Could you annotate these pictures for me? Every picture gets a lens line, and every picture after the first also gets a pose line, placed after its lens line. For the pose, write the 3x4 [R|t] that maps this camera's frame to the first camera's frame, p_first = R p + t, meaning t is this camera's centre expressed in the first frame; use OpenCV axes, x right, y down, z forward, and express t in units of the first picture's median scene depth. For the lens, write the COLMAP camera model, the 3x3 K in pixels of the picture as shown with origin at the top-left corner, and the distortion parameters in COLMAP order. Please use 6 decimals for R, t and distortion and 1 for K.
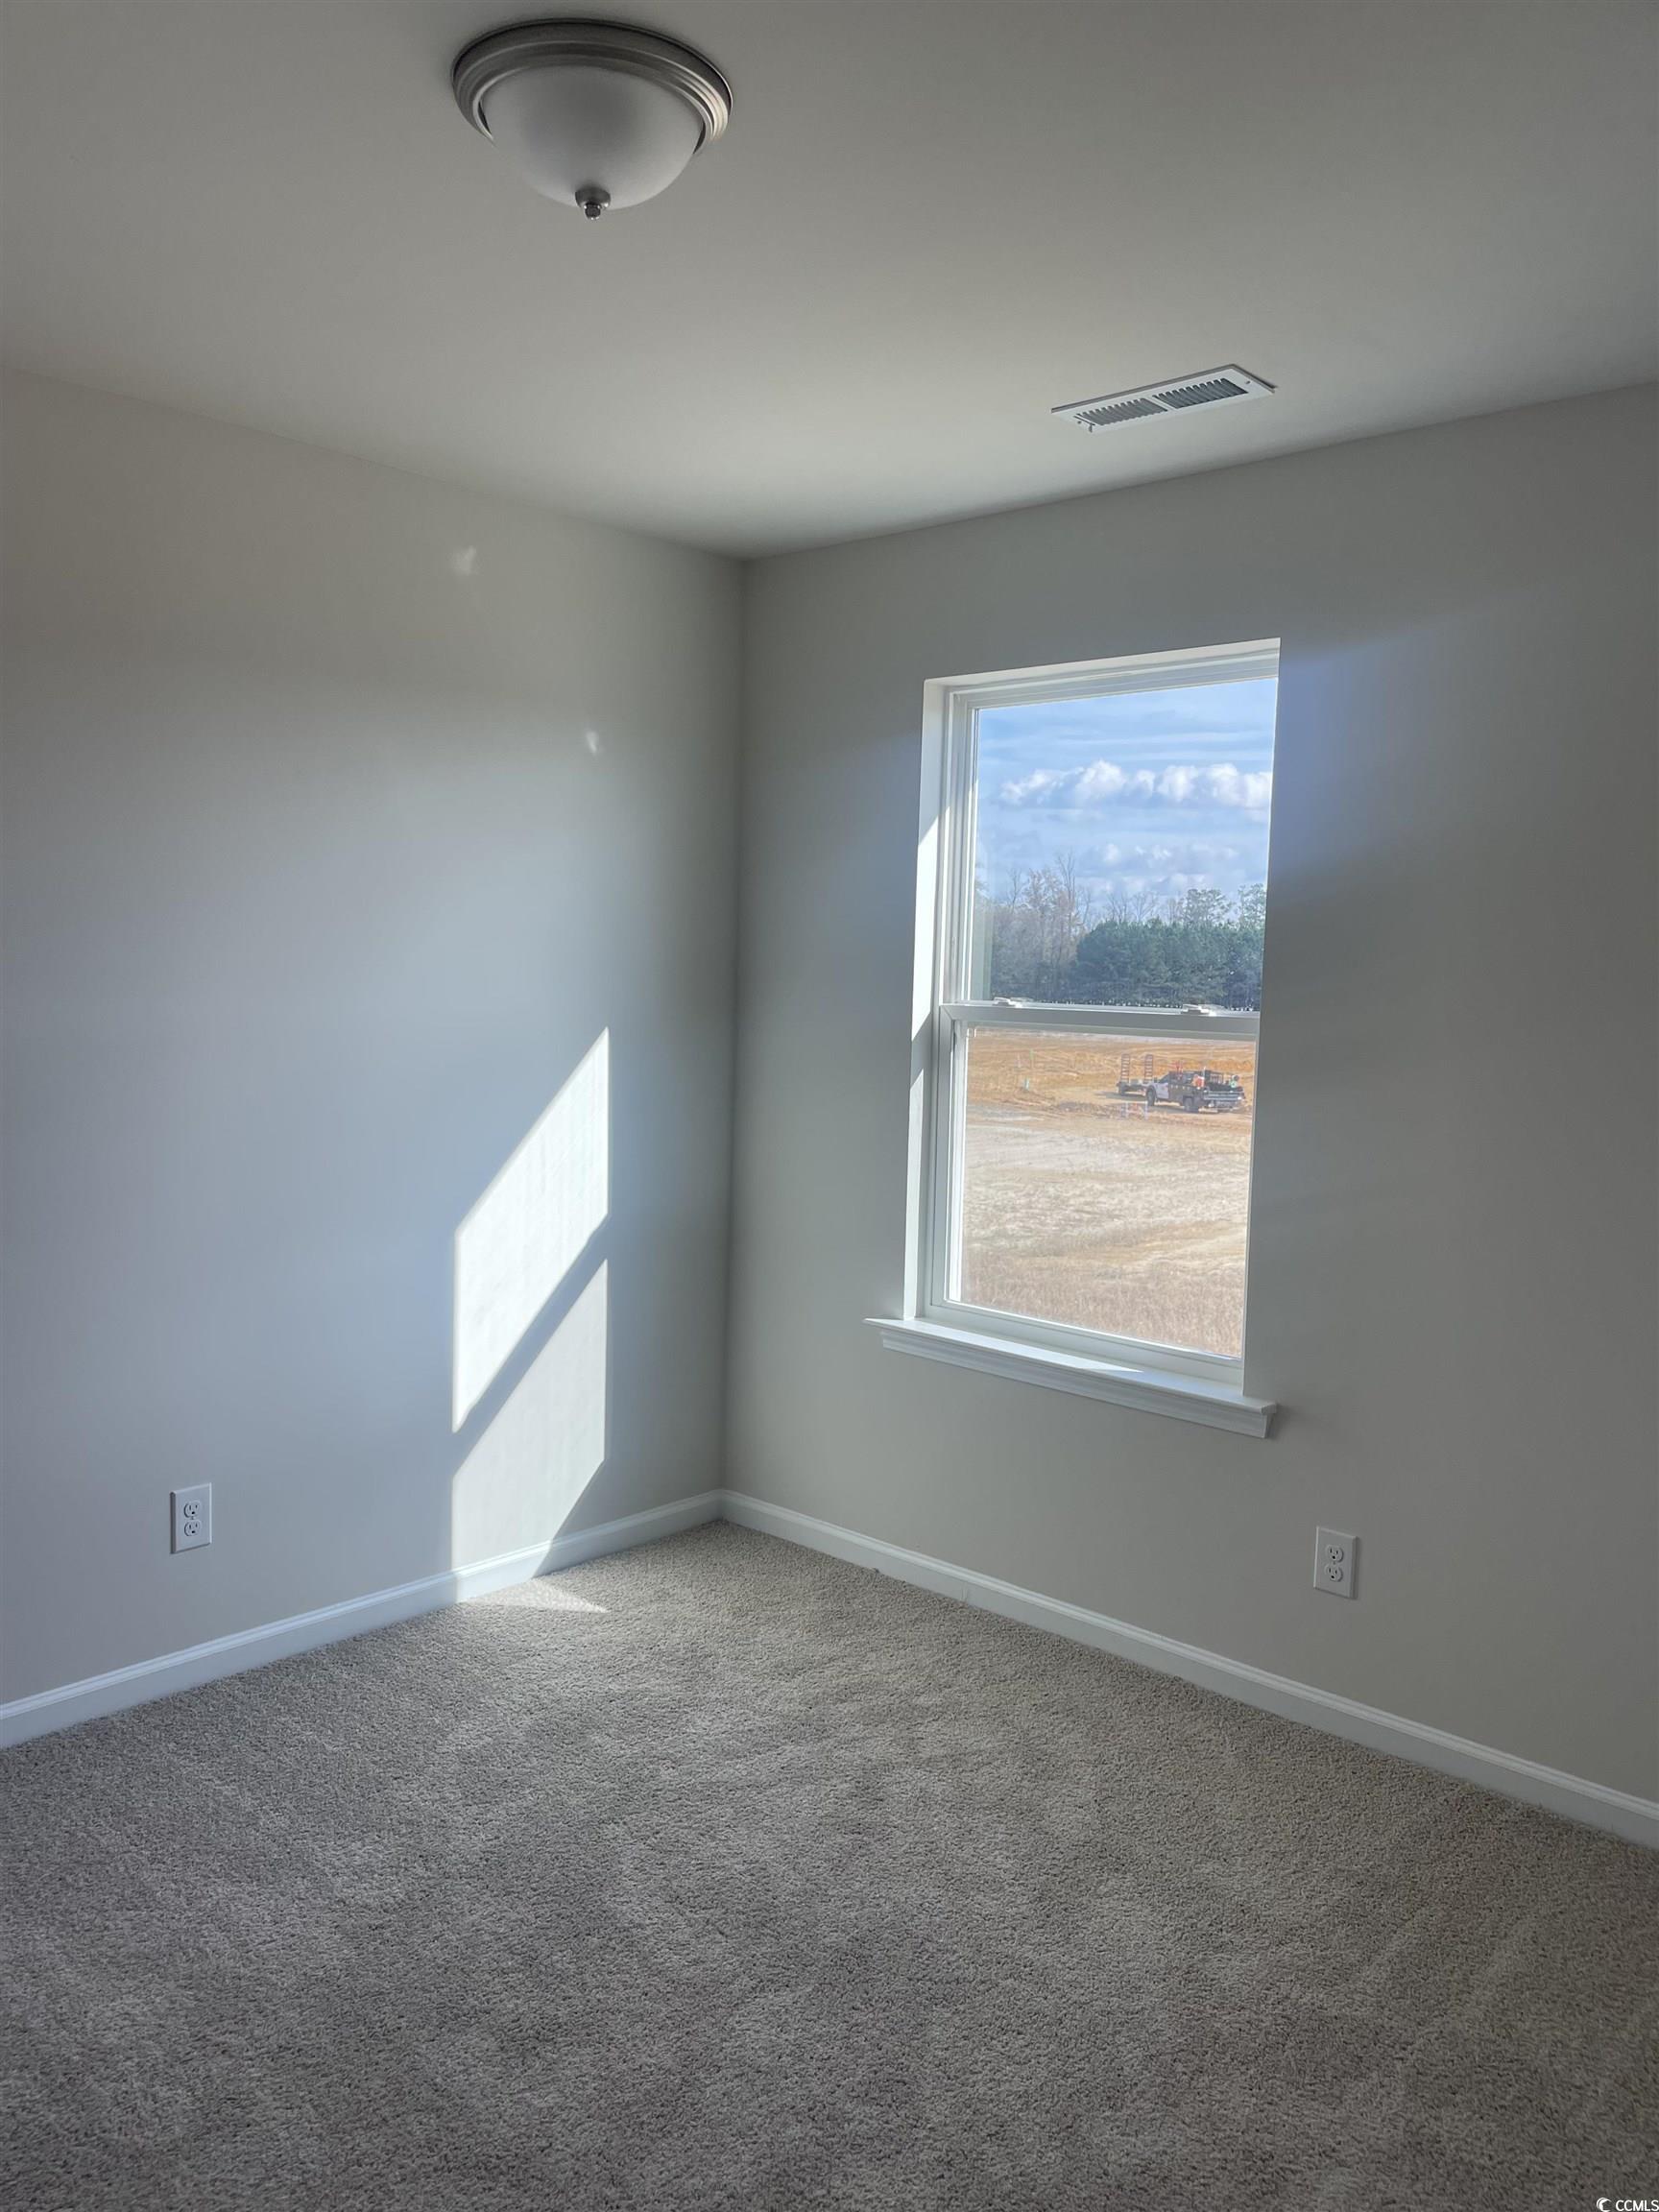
lens RADIAL K [[1701.5, 0, 818.9], [0, 1701.5, 1130.9], [0, 0, 1]] dist [0.068296, -0.104680]
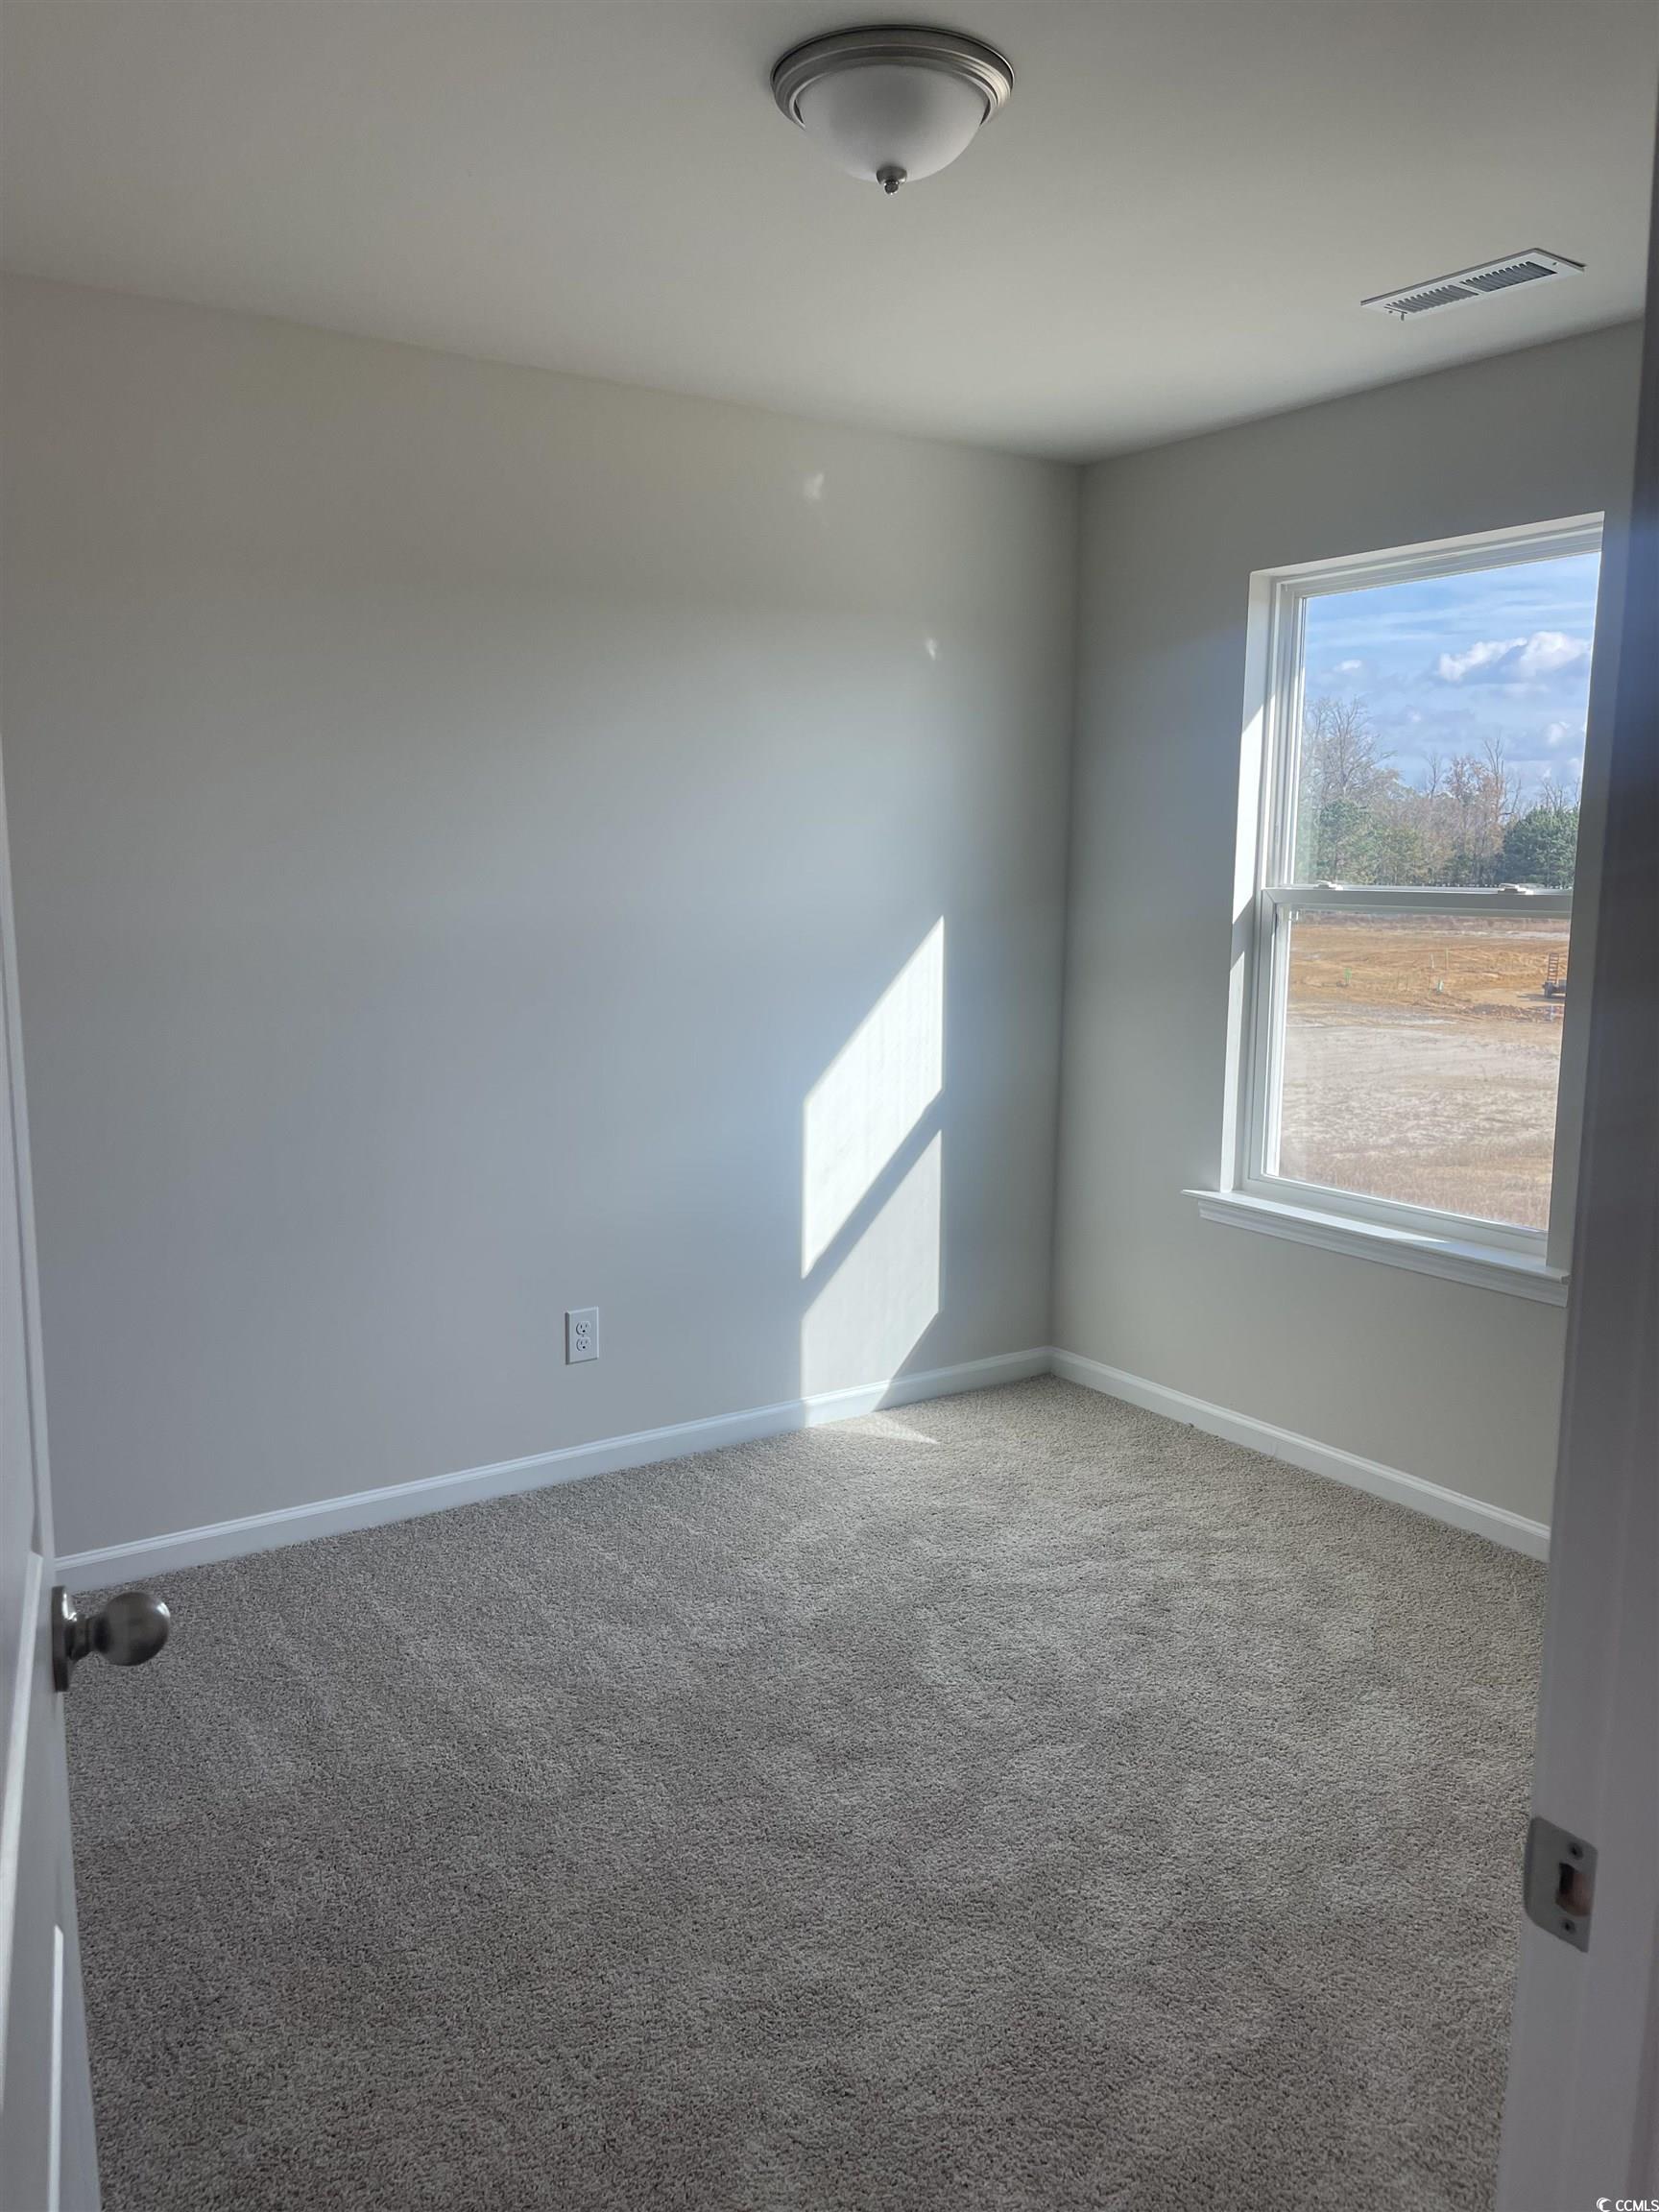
lens RADIAL K [[1701.5, 0, 818.9], [0, 1701.5, 1130.9], [0, 0, 1]] dist [0.068296, -0.104680]
pose [[0.974681, 0.017572, -0.222910, 0.056941], [-0.004916, 0.998350, 0.057203, 0.019411], [0.223547, -0.054659, 0.973159, -0.105710]]
